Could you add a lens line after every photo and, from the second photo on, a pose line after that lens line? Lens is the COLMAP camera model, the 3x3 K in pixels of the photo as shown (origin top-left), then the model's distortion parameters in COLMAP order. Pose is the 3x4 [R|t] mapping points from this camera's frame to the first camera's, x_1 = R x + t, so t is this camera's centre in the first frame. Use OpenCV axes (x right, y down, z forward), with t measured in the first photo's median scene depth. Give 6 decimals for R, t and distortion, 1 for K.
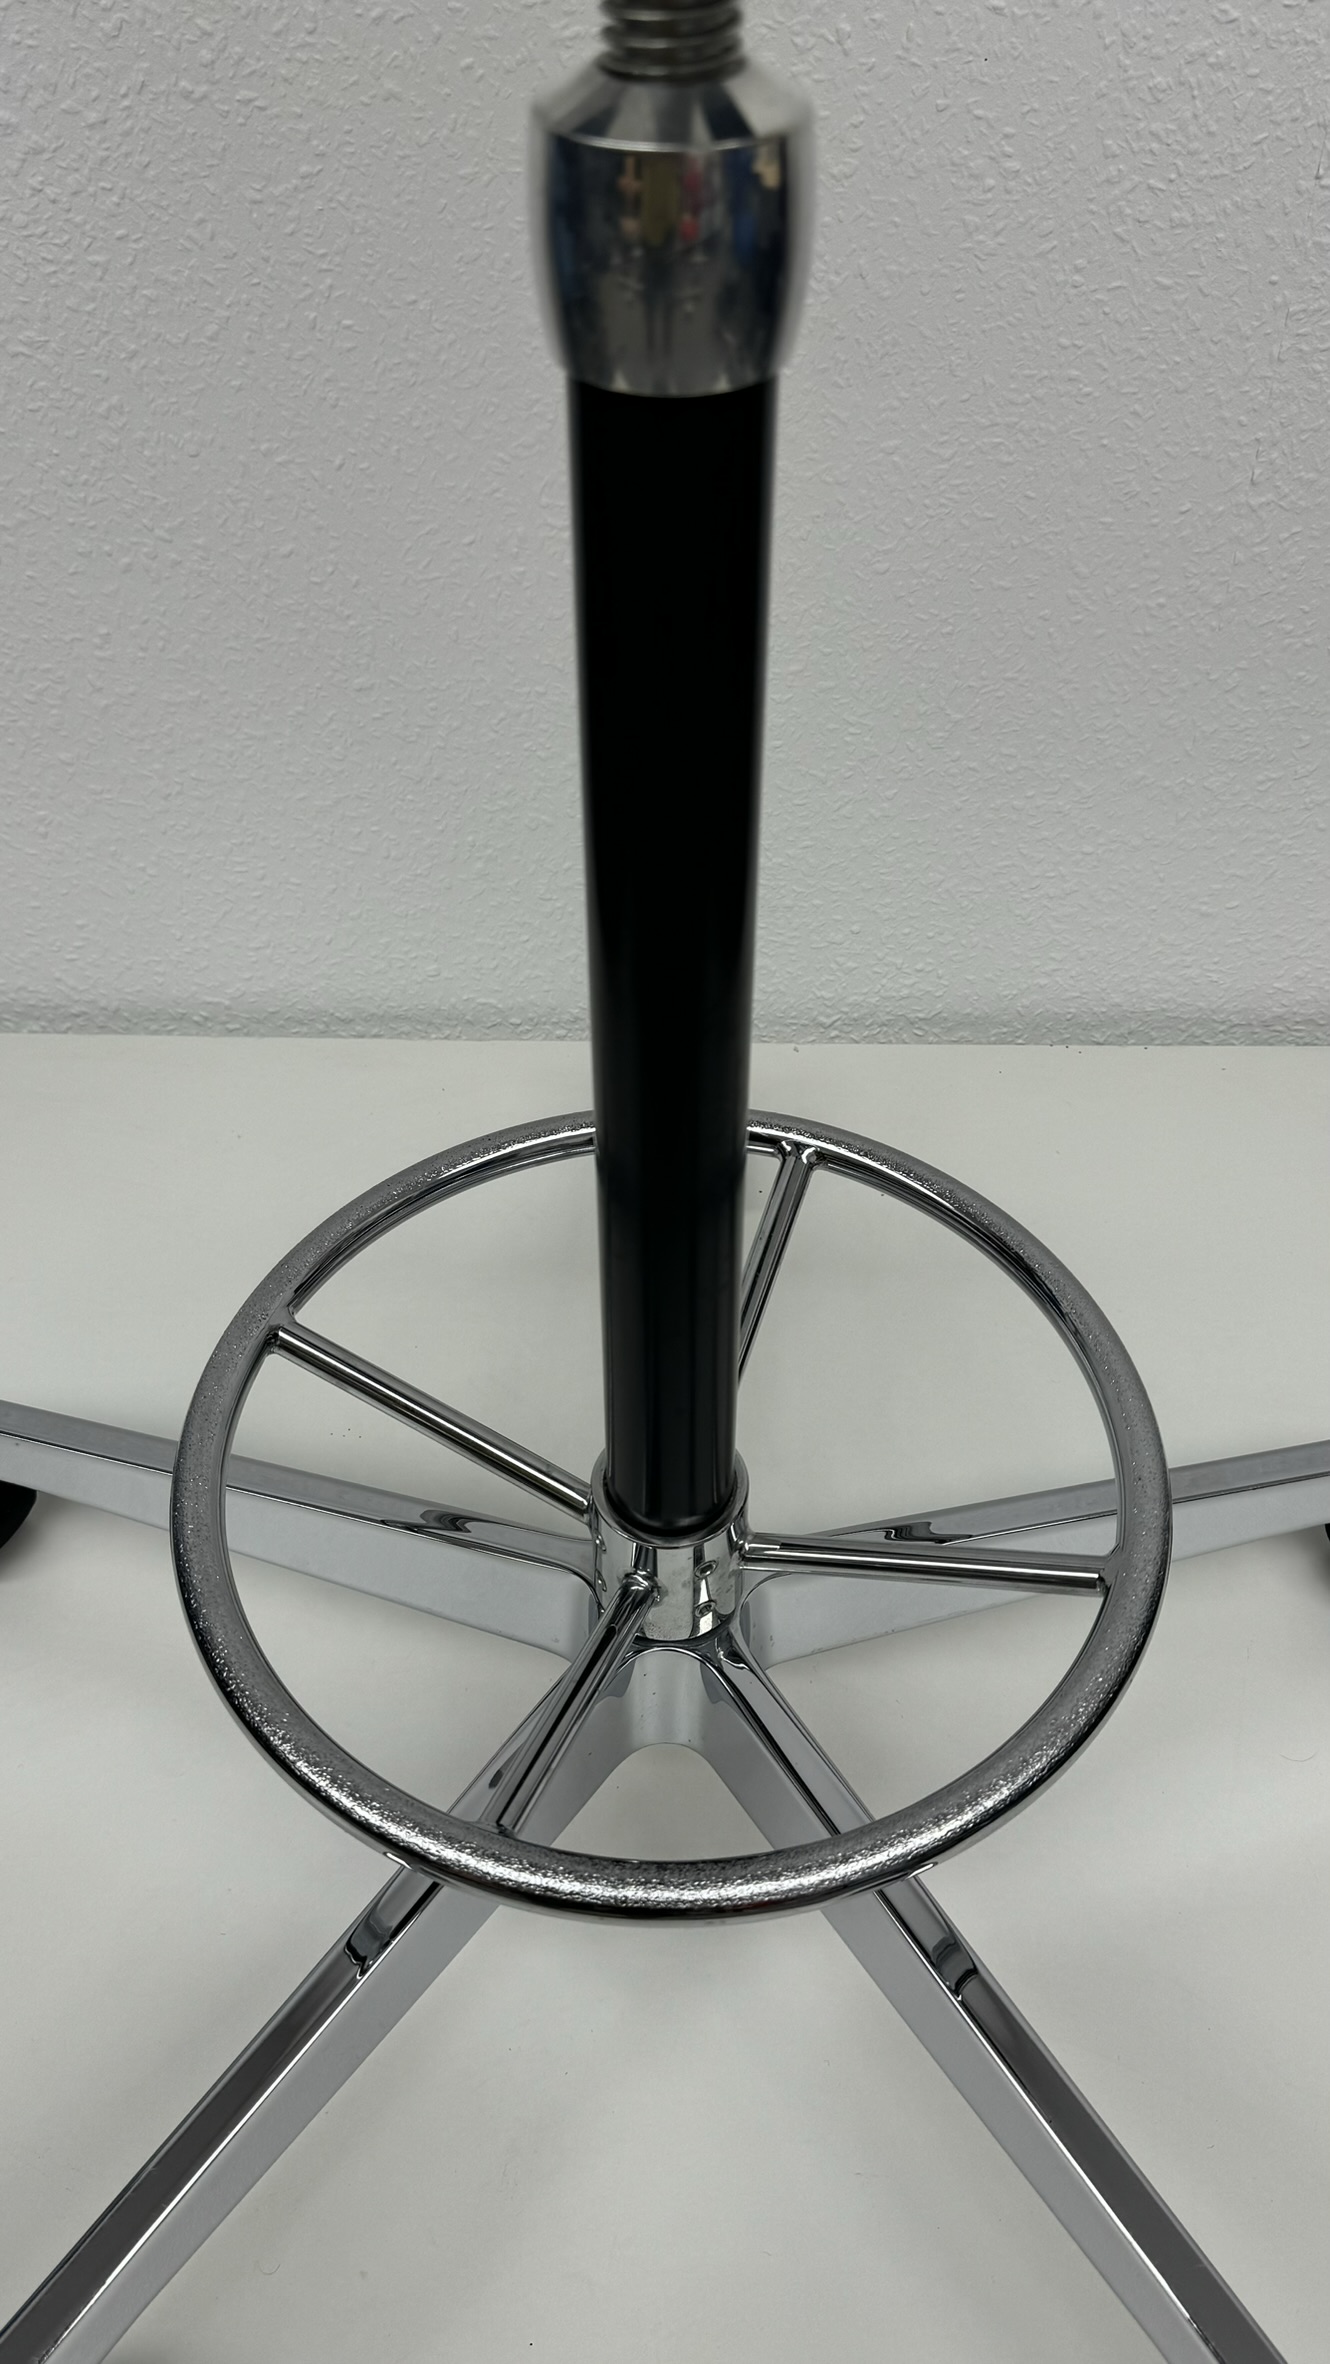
lens RADIAL K [[1996.6, 0, 664.4], [0, 1996.6, 1217.4], [0, 0, 1]] dist [0.090848, -0.170576]
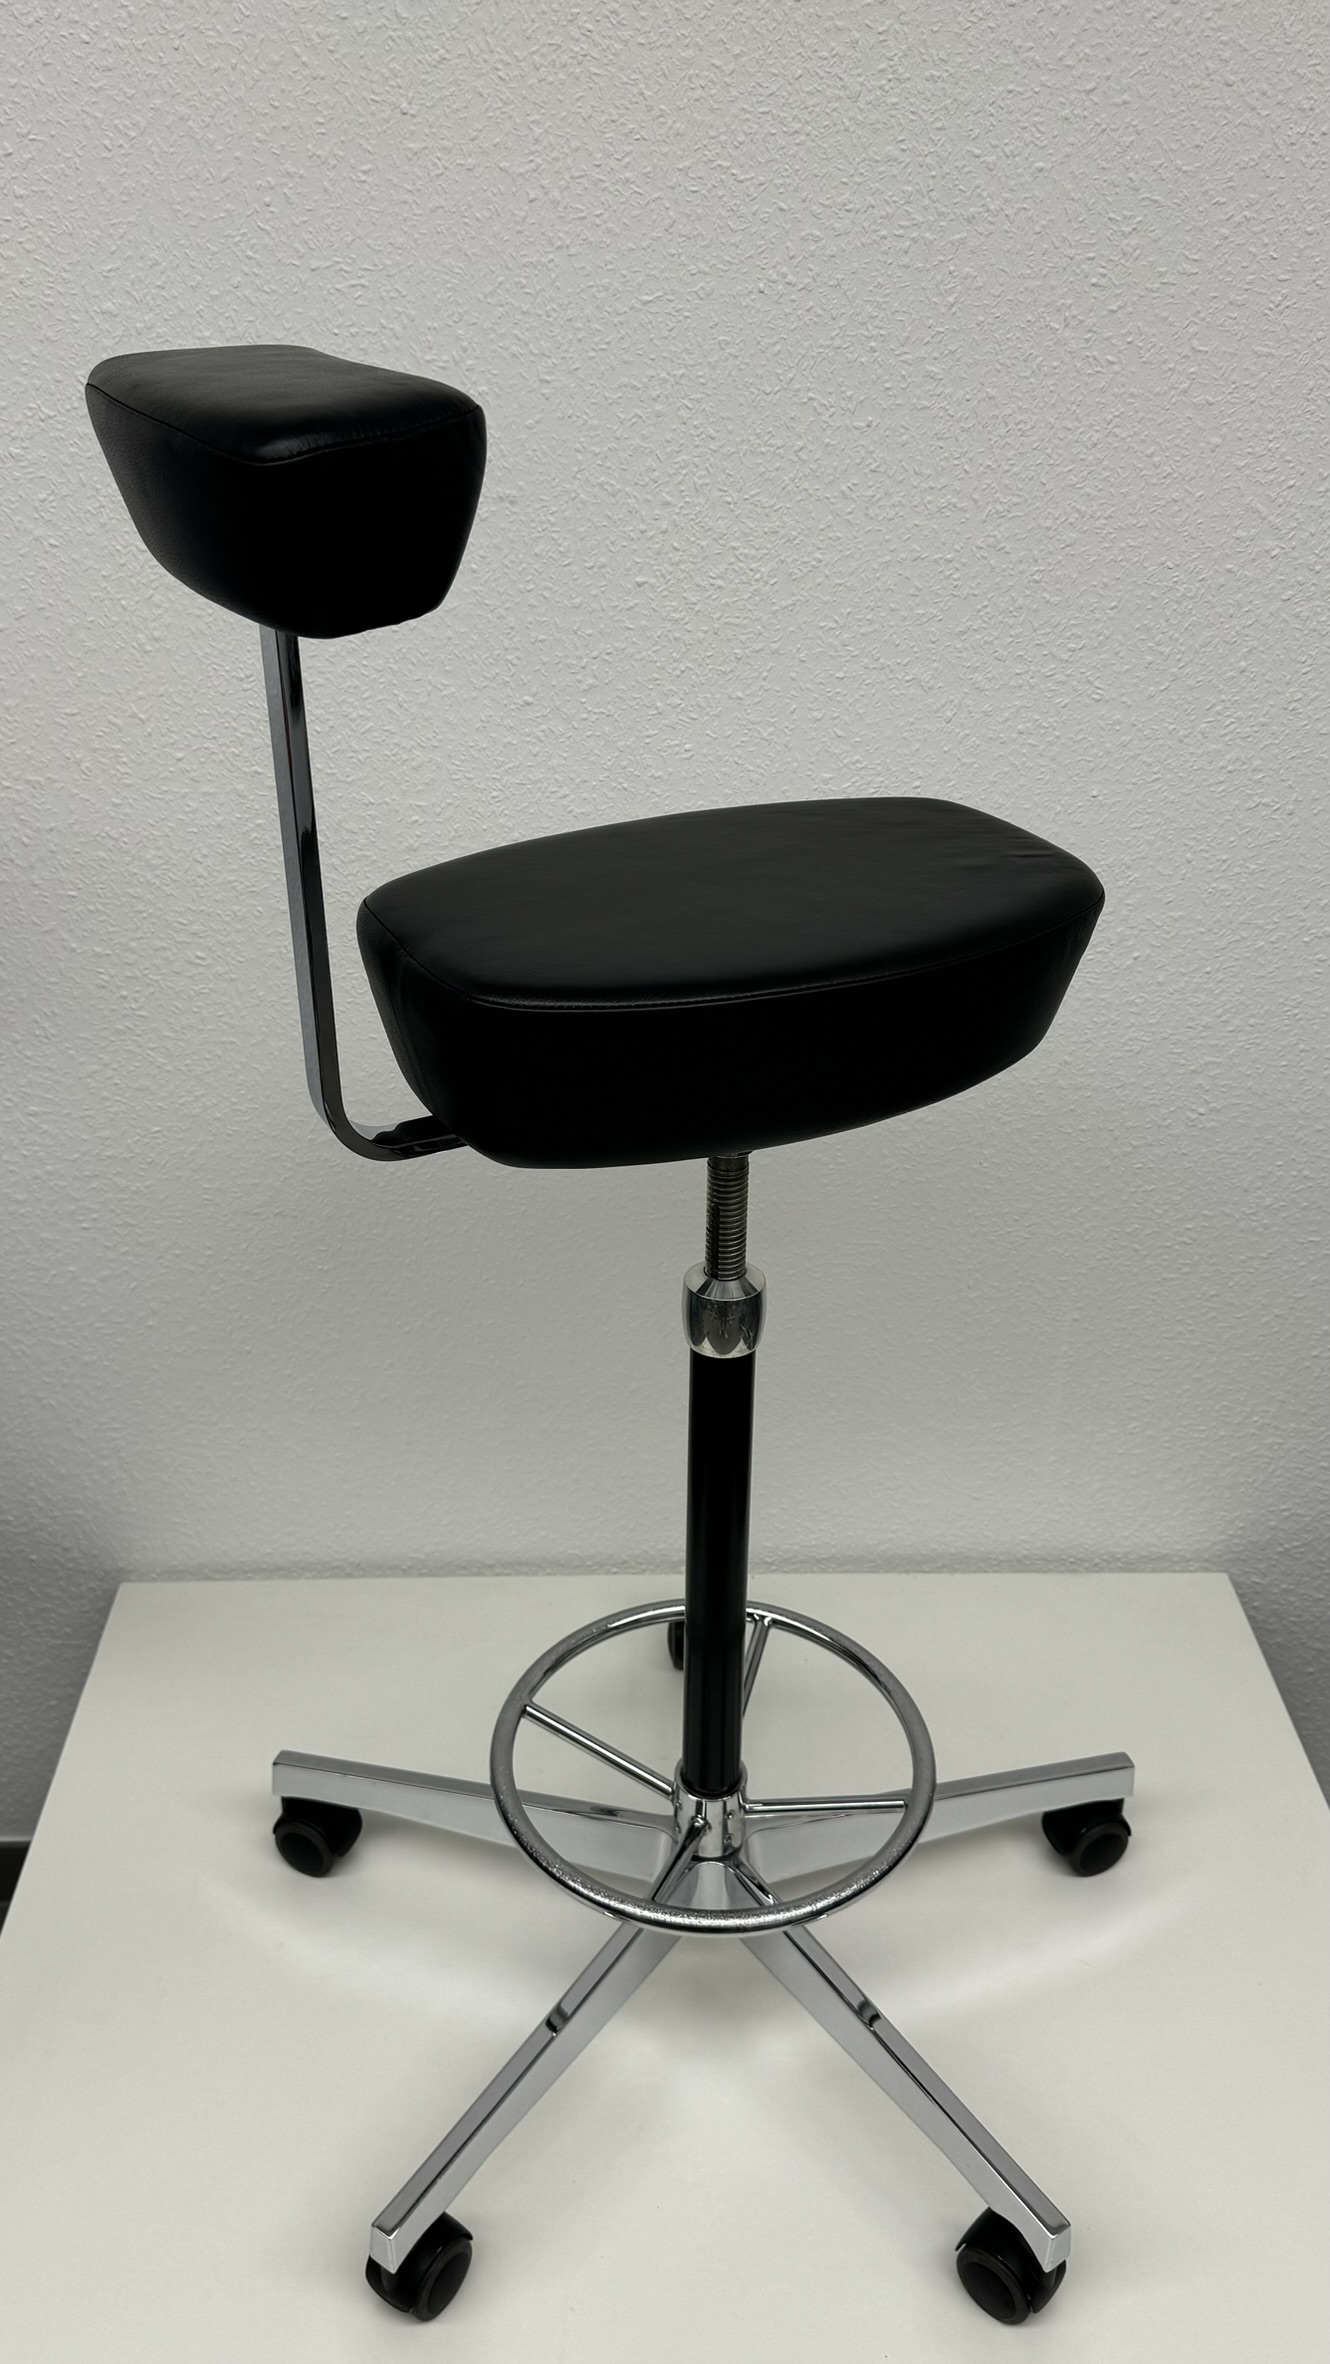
lens RADIAL K [[1958.1, 0, 680.5], [0, 1958.1, 1190.2], [0, 0, 1]] dist [0.061708, -0.079906]
pose [[0.998802, -0.009047, 0.048101, -0.122916], [0.022569, 0.957179, -0.288617, 0.137539], [-0.043430, 0.289357, 0.956236, -1.182542]]
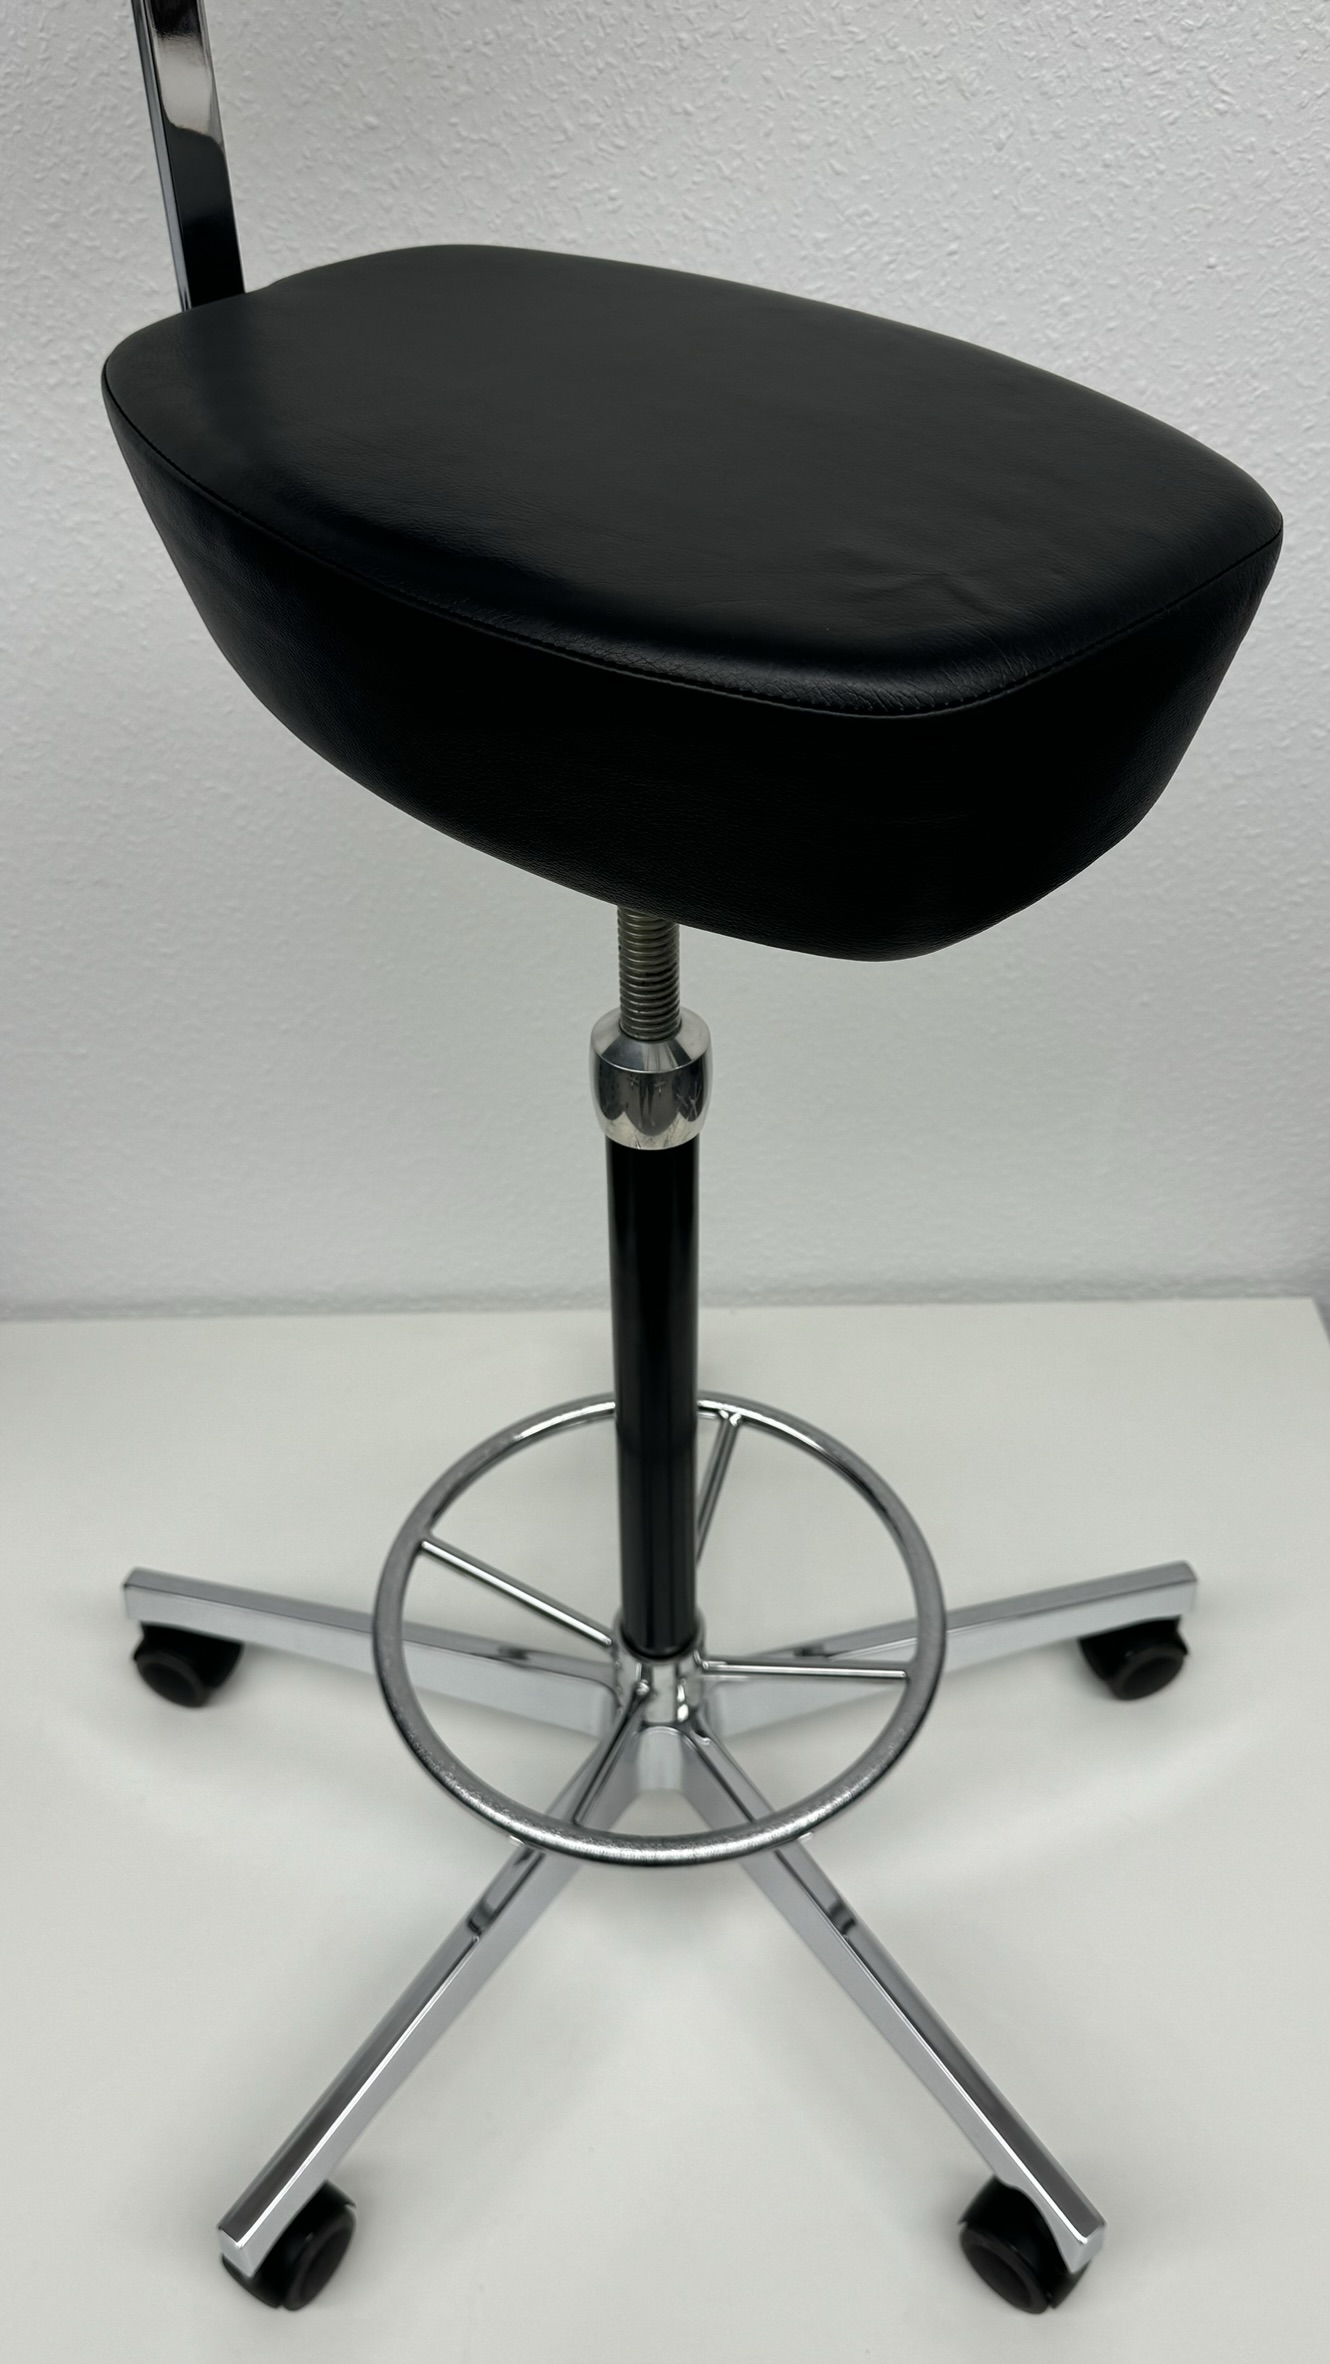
lens RADIAL K [[1996.6, 0, 677.8], [0, 1996.6, 1210.0], [0, 0, 1]] dist [0.090848, -0.170576]
pose [[0.999247, -0.027249, 0.027636, -0.018184], [0.028996, 0.997470, -0.064900, -0.106319], [-0.025798, 0.065653, 0.997509, -0.696626]]
